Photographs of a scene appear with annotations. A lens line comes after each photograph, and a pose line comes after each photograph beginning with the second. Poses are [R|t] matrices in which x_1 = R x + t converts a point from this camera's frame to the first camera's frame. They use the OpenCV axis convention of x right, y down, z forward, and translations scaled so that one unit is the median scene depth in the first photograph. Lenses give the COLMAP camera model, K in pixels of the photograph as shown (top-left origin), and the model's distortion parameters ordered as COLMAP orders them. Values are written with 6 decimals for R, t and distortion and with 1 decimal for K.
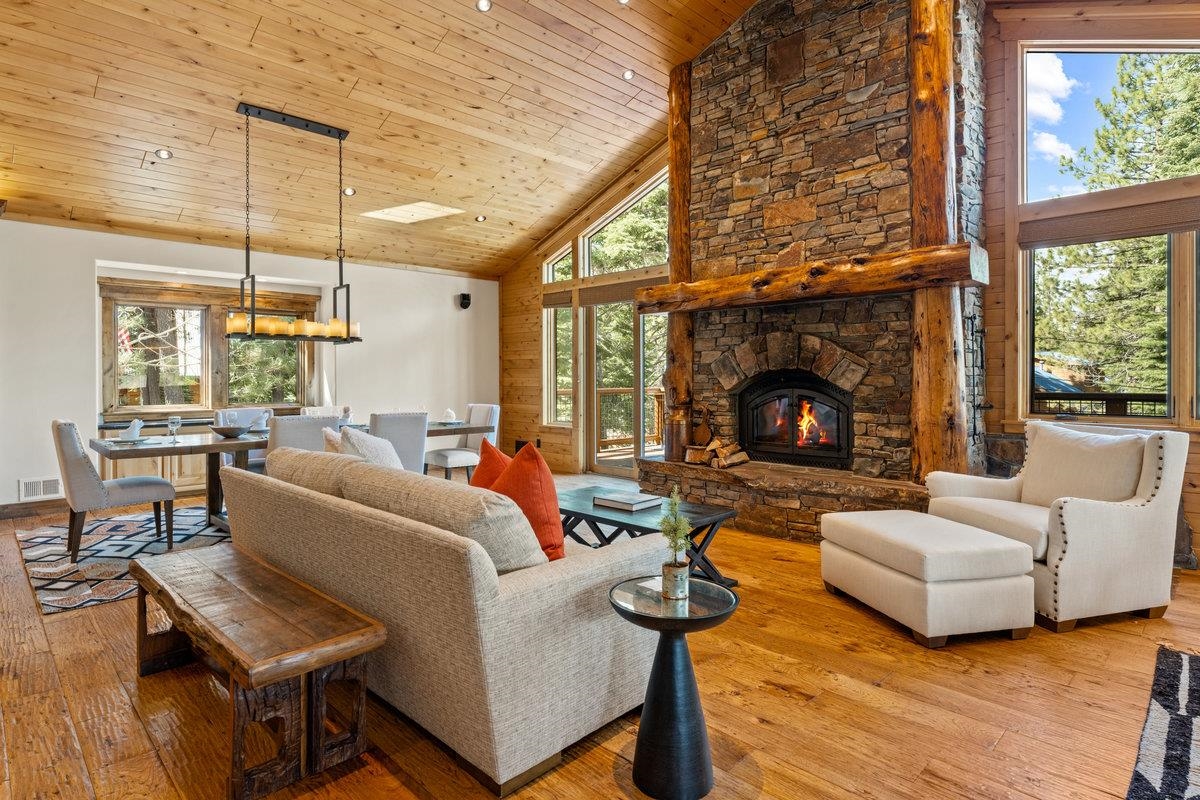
lens RADIAL K [[635.0, 0, 598.7], [0, 635.0, 380.3], [0, 0, 1]] dist [-0.001768, -0.000207]
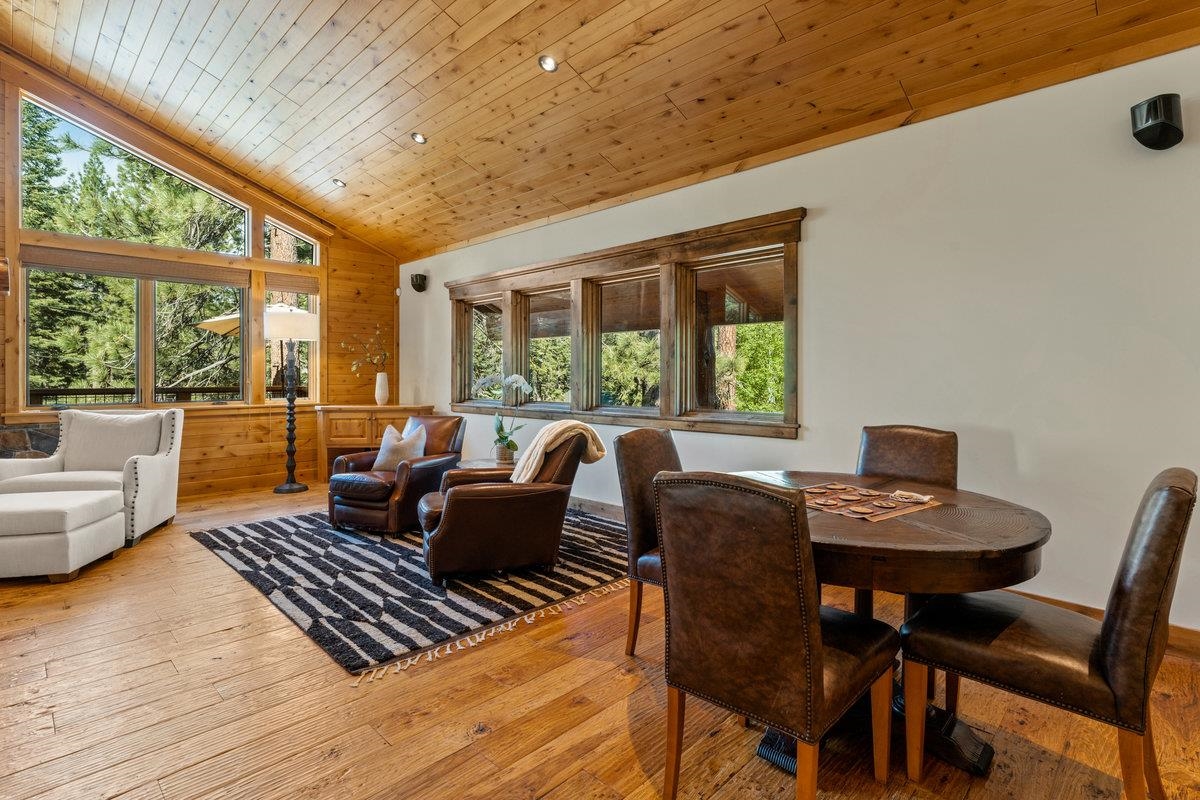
lens RADIAL K [[583.0, 0, 599.9], [0, 583.0, 377.0], [0, 0, 1]] dist [-0.001192, 0.000394]
pose [[-0.010192, -0.001374, 0.999947, -0.385736], [0.002952, 0.999995, 0.001404, -0.000606], [-0.999944, 0.002966, -0.010188, -0.051449]]
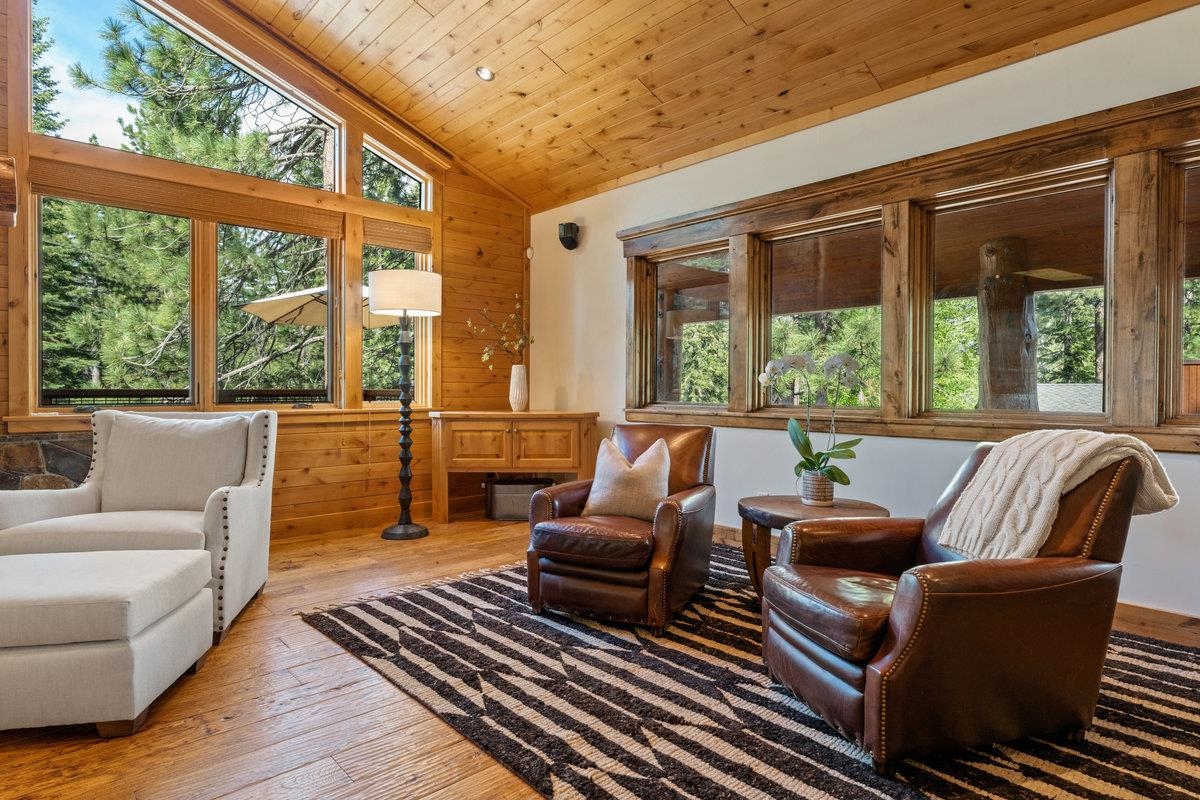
lens RADIAL K [[658.2, 0, 598.3], [0, 658.2, 393.7], [0, 0, 1]] dist [0.001599, 0.000578]
pose [[0.048067, -0.007159, 0.998818, -0.087173], [-0.000504, 0.999974, 0.007192, 0.028299], [-0.998844, -0.000849, 0.048062, 0.257524]]
